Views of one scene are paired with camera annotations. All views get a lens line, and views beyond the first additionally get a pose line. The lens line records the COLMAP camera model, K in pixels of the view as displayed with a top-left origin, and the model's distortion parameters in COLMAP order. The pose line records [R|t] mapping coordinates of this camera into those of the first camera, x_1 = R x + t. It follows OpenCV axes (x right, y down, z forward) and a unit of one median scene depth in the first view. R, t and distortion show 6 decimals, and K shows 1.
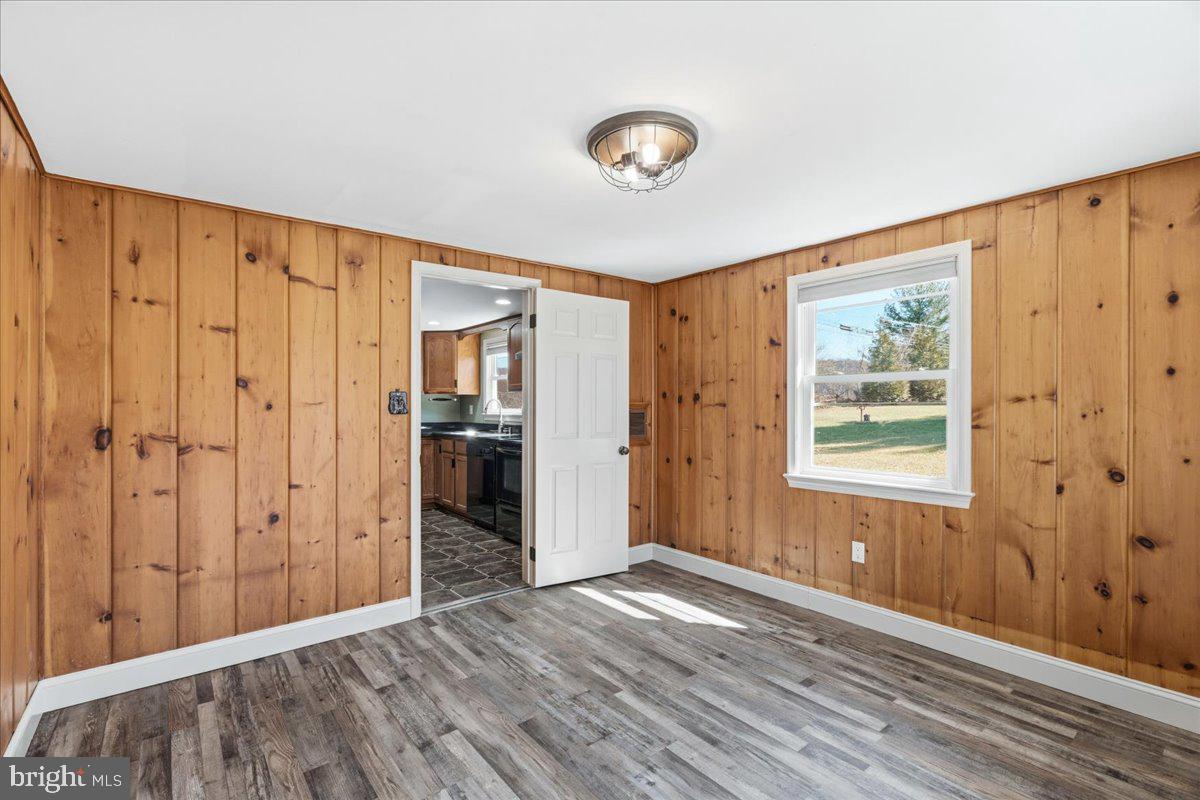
lens RADIAL K [[548.3, 0, 593.3], [0, 548.3, 406.5], [0, 0, 1]] dist [-0.000397, 0.000085]
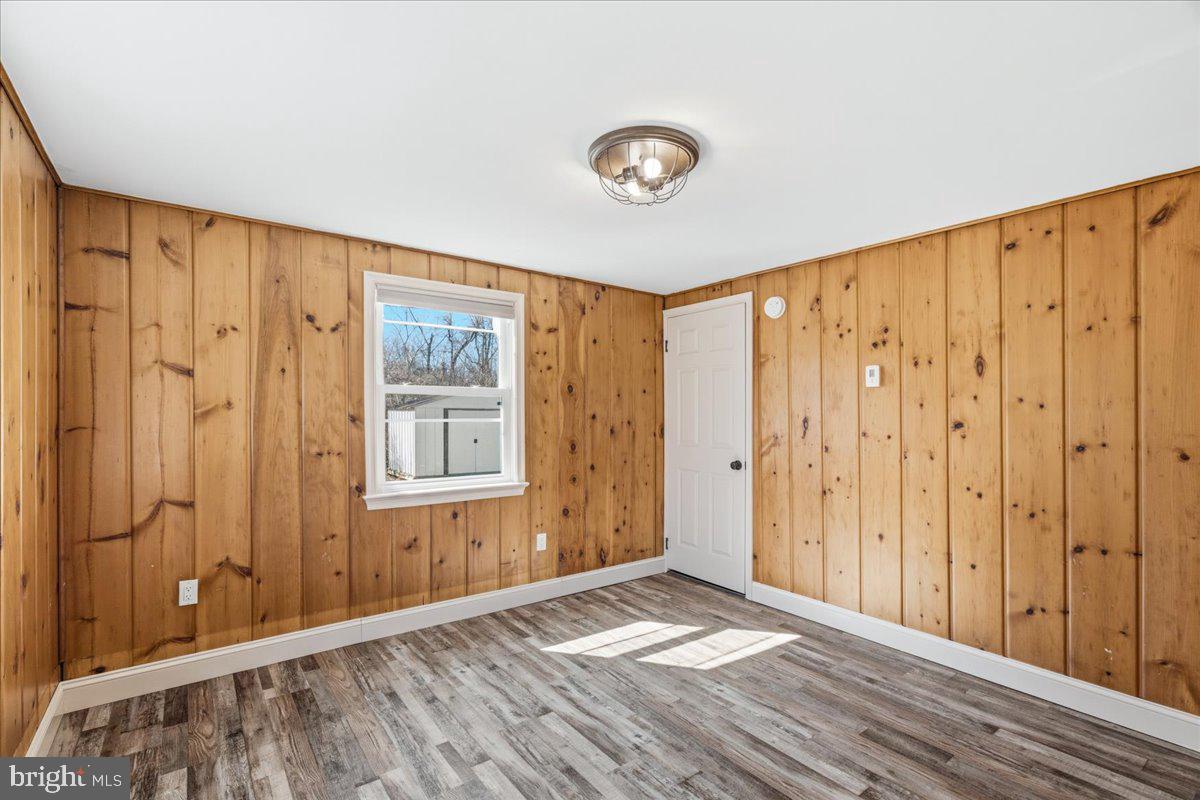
lens RADIAL K [[548.3, 0, 599.1], [0, 548.3, 408.5], [0, 0, 1]] dist [-0.000397, 0.000085]
pose [[-0.999908, -0.007292, 0.011449, 0.165413], [-0.007370, 0.999950, -0.006772, -0.011234], [-0.011399, -0.006855, -0.999912, 2.003026]]
